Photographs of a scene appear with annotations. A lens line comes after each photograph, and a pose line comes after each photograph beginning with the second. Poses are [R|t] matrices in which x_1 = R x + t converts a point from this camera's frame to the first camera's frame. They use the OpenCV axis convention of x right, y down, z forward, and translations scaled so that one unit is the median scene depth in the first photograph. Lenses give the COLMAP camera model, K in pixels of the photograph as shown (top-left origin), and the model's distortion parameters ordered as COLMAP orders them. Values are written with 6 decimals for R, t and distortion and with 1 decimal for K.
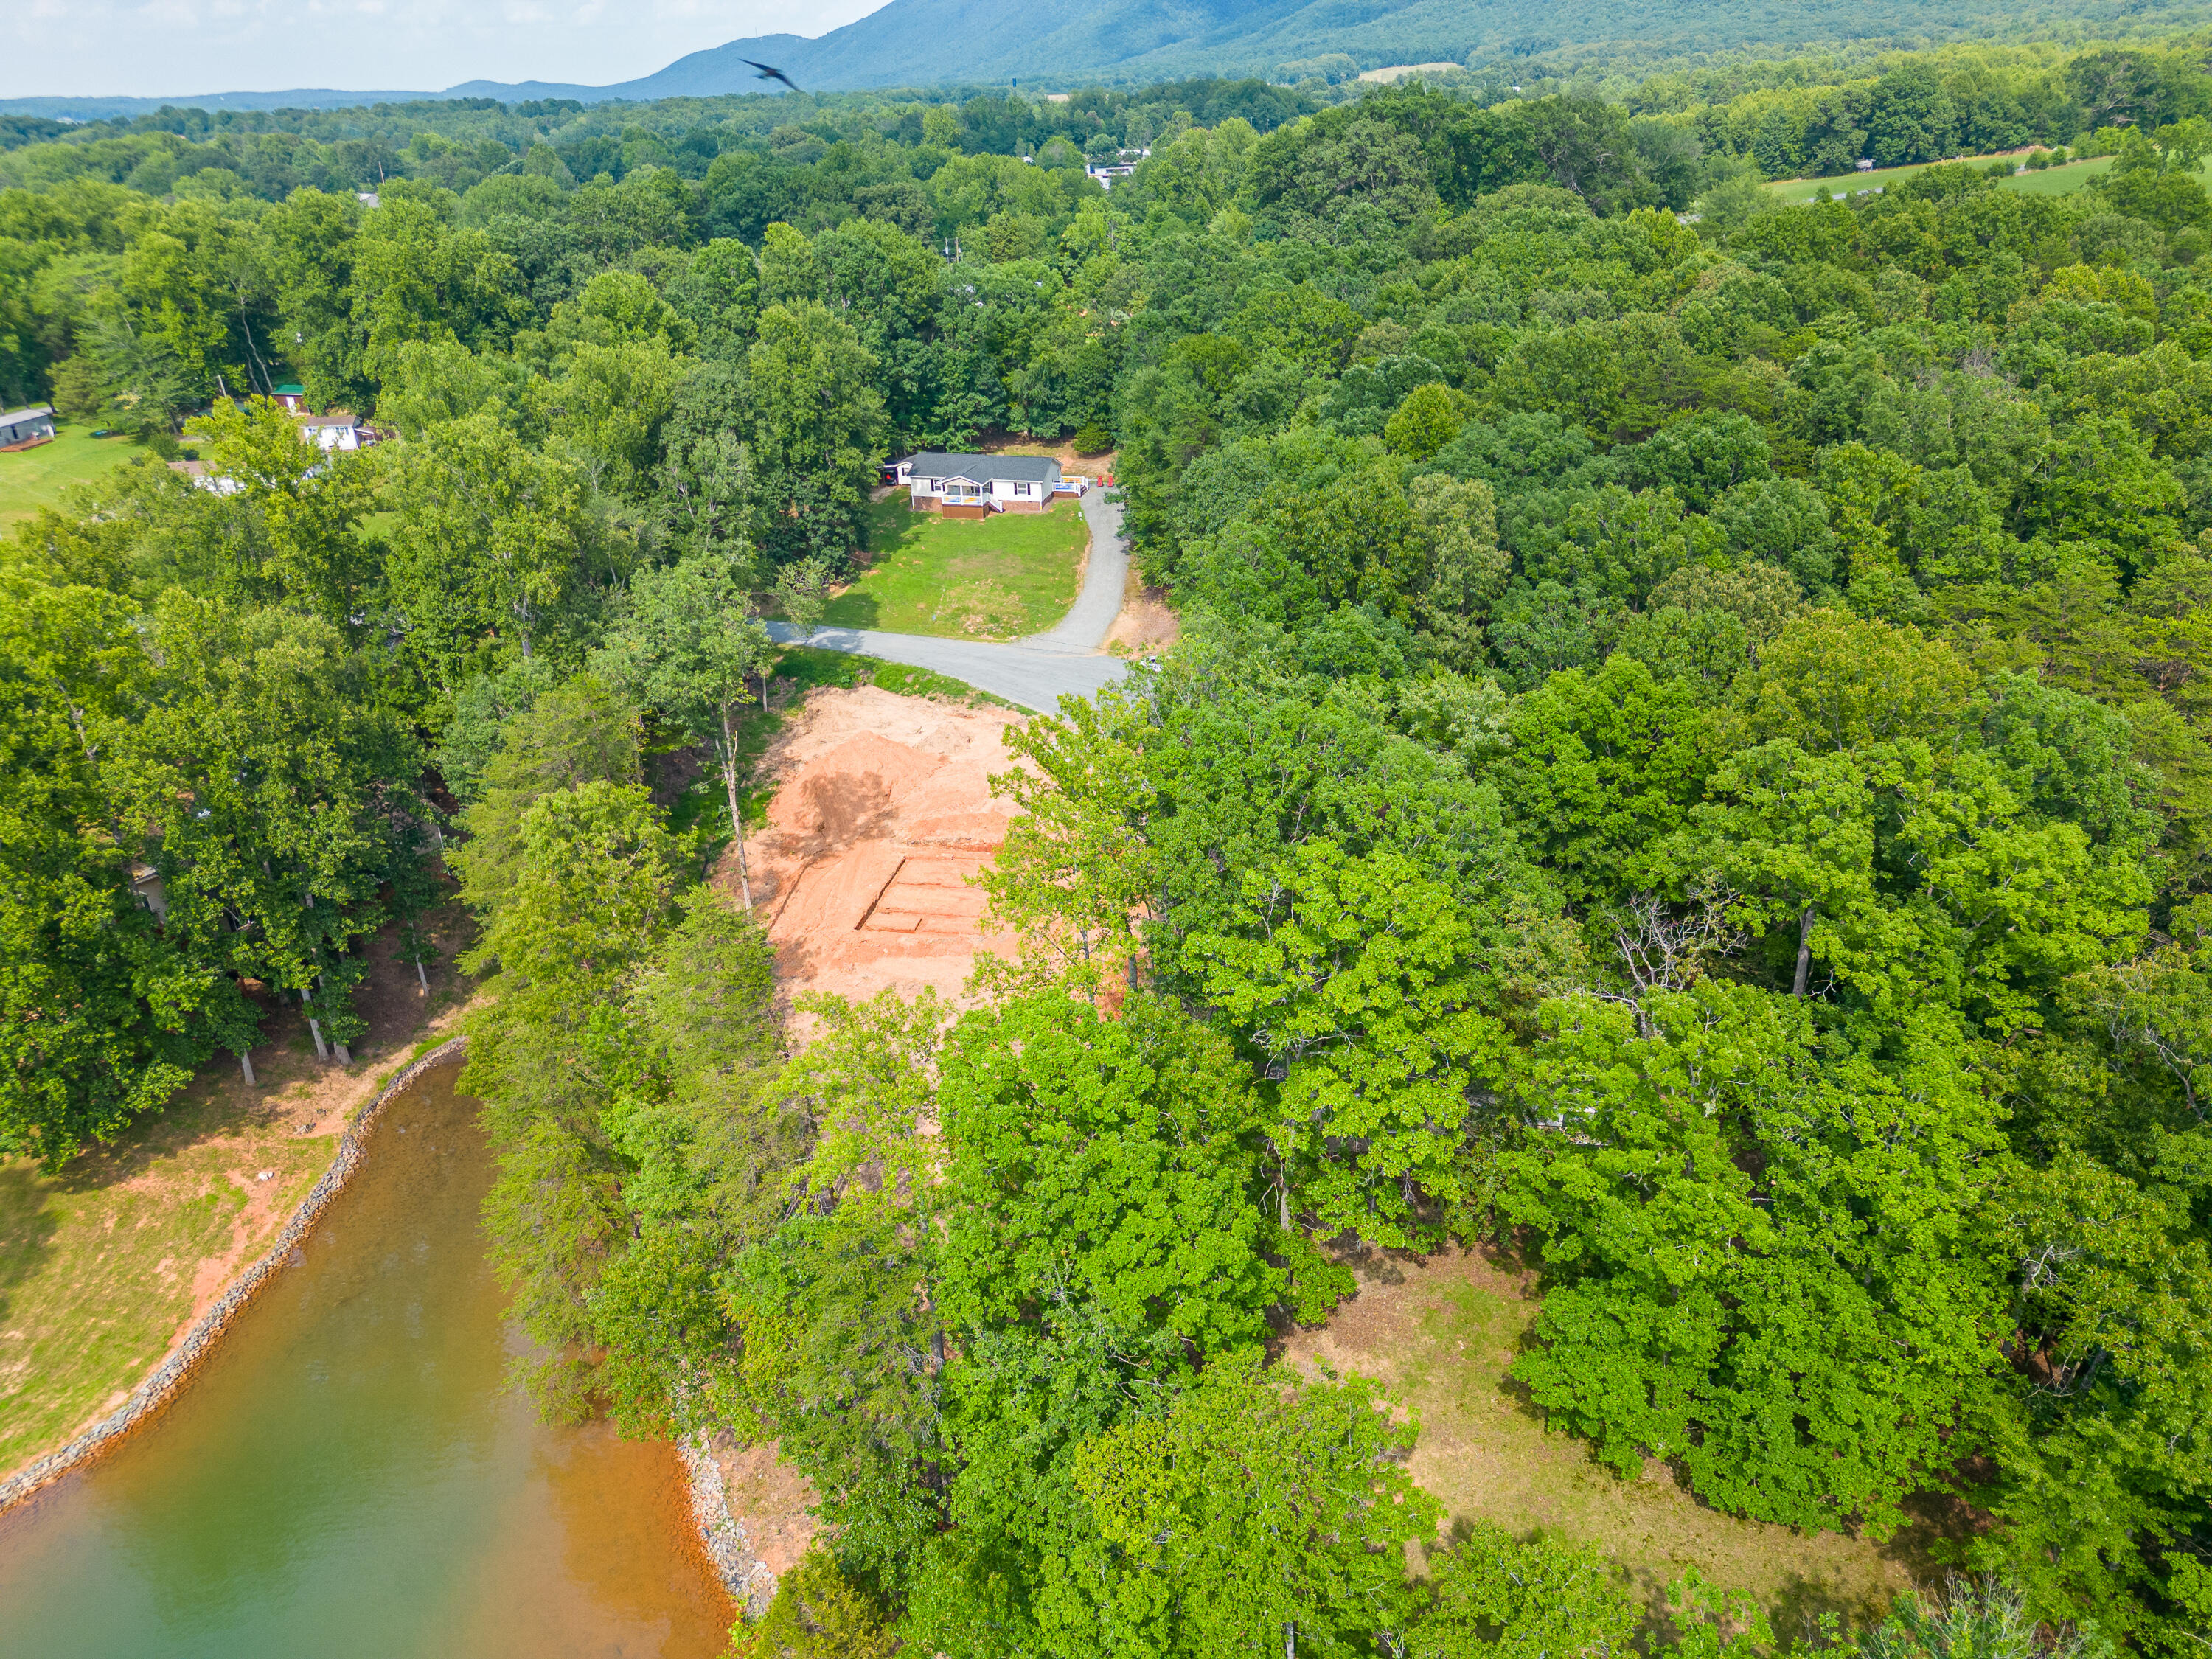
lens RADIAL K [[1539.8, 0, 1092.6], [0, 1539.8, 829.5], [0, 0, 1]] dist [0.069746, -0.065242]
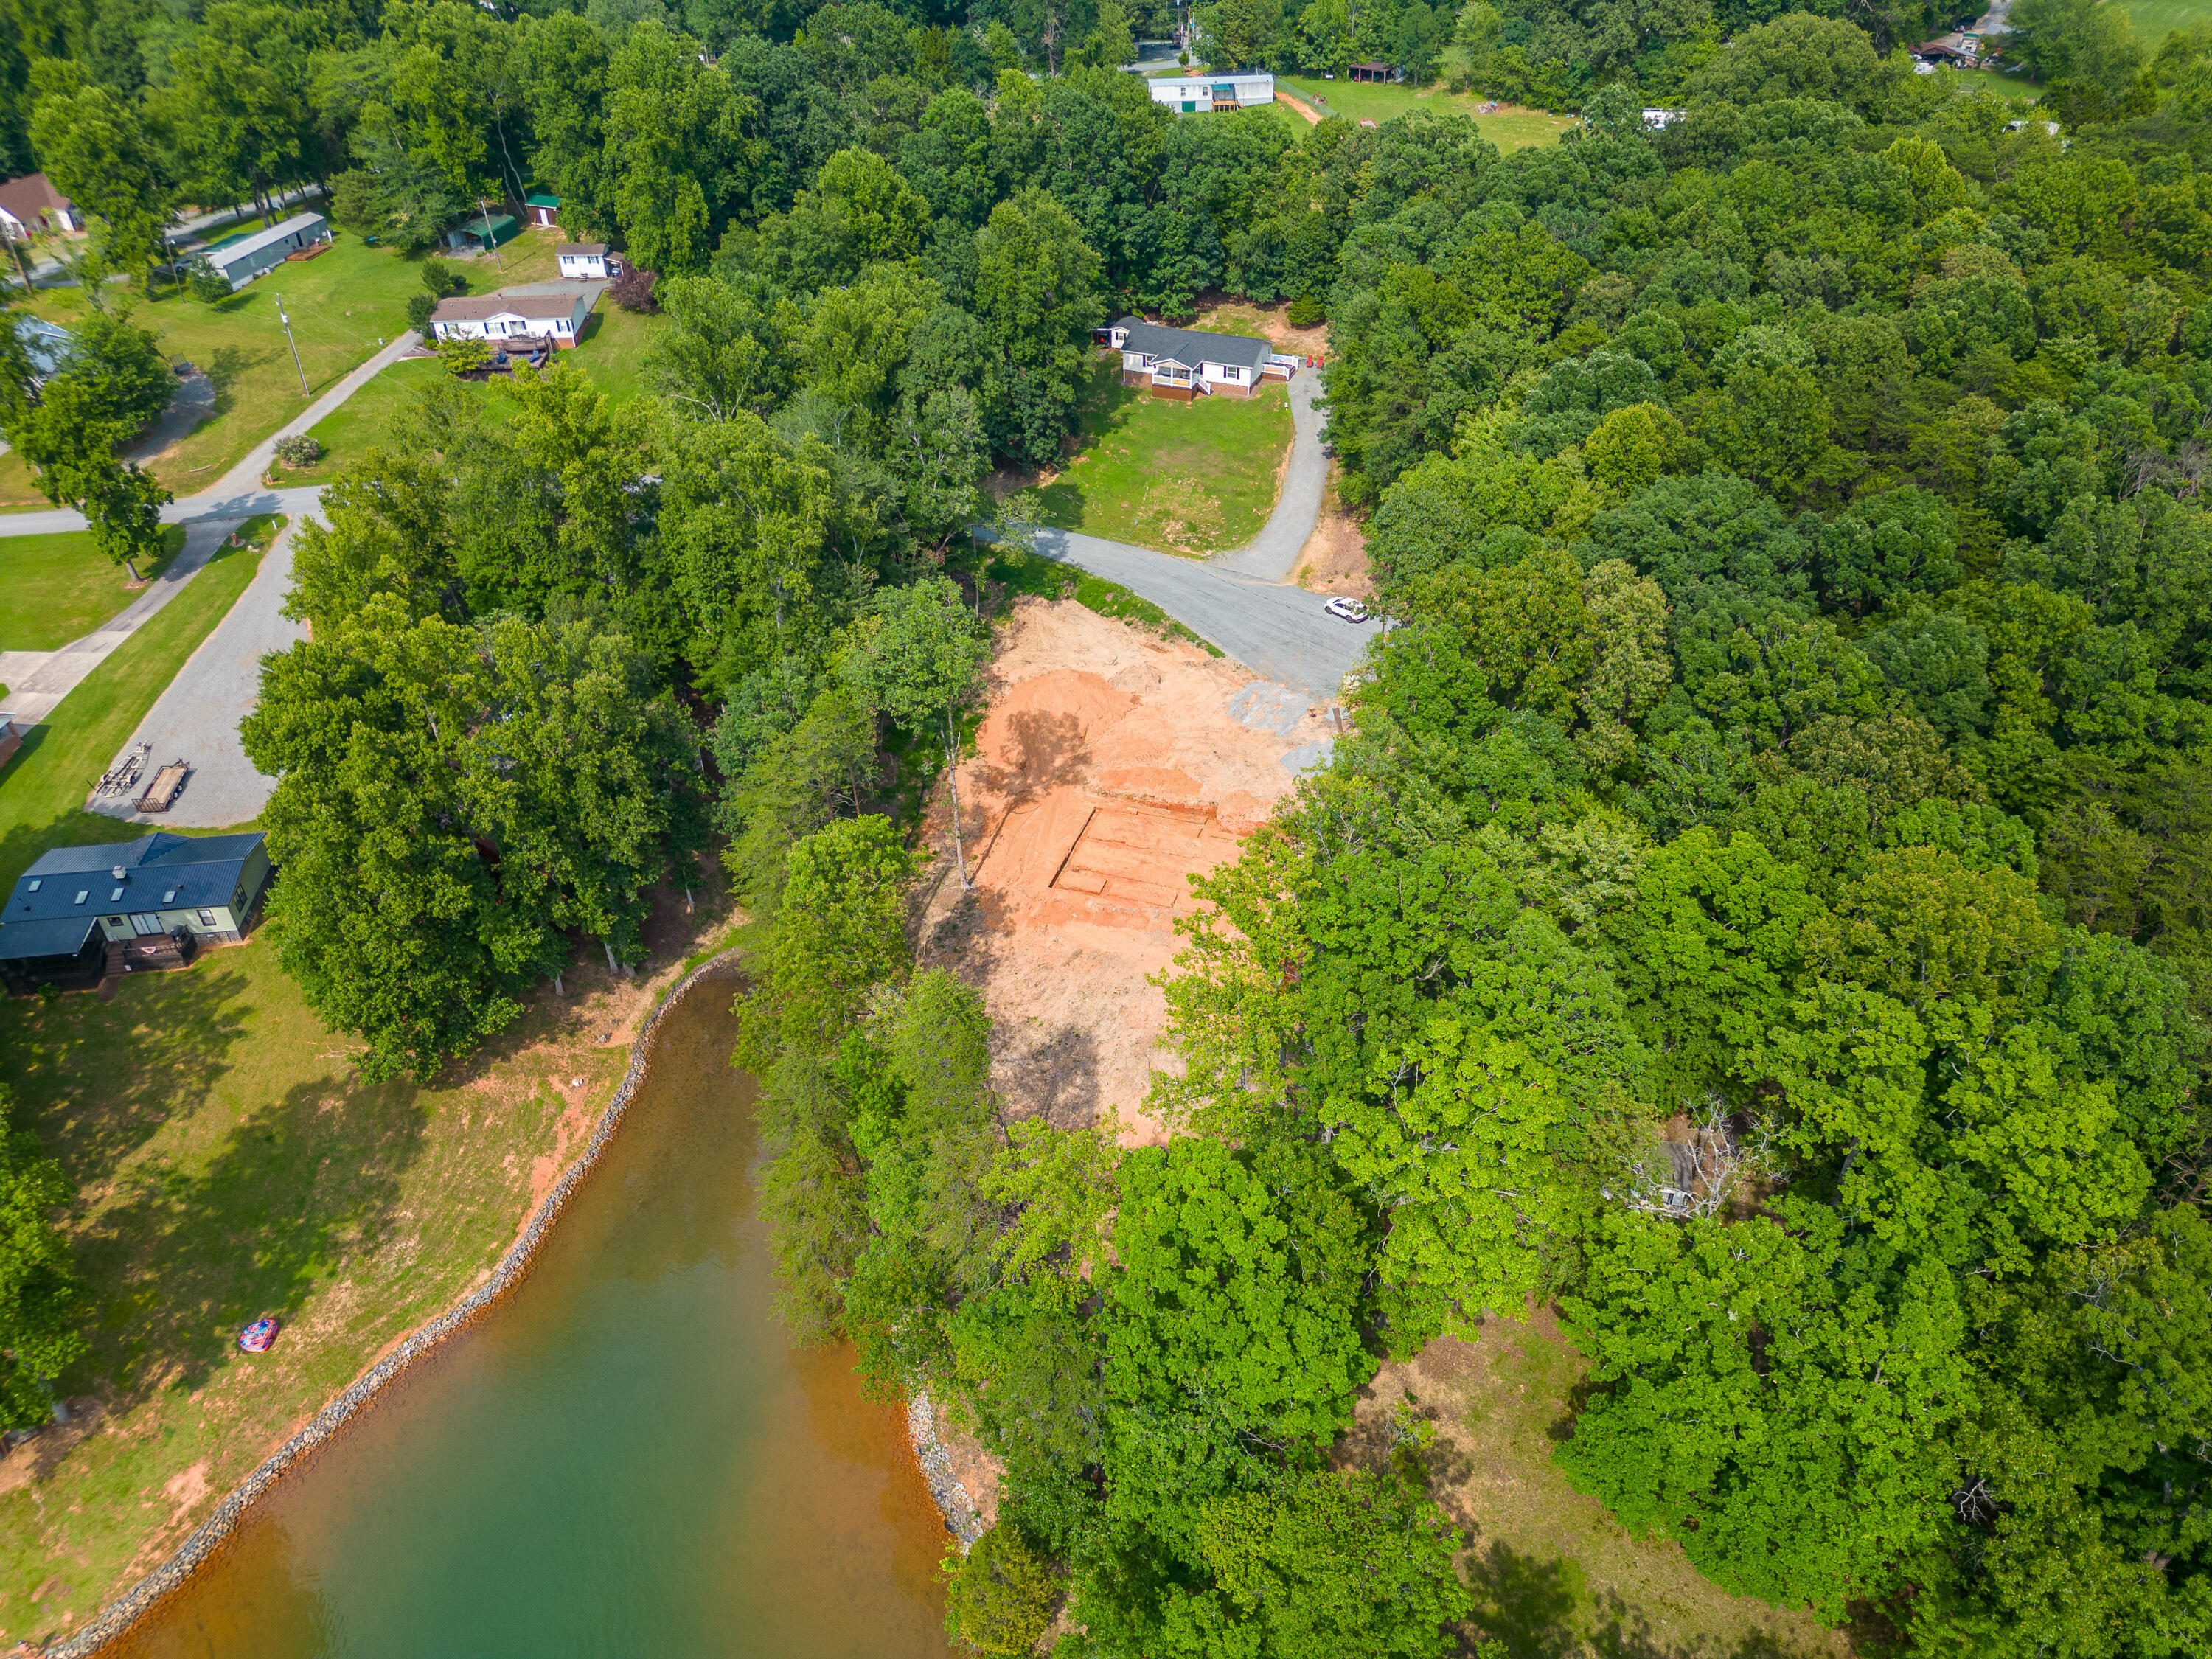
lens RADIAL K [[1539.8, 0, 1093.8], [0, 1539.8, 819.5], [0, 0, 1]] dist [0.069746, -0.065242]
pose [[0.990812, 0.088900, -0.101923, -0.009629], [-0.067513, 0.978111, 0.196826, -0.226937], [0.117190, -0.188137, 0.975126, -0.110031]]
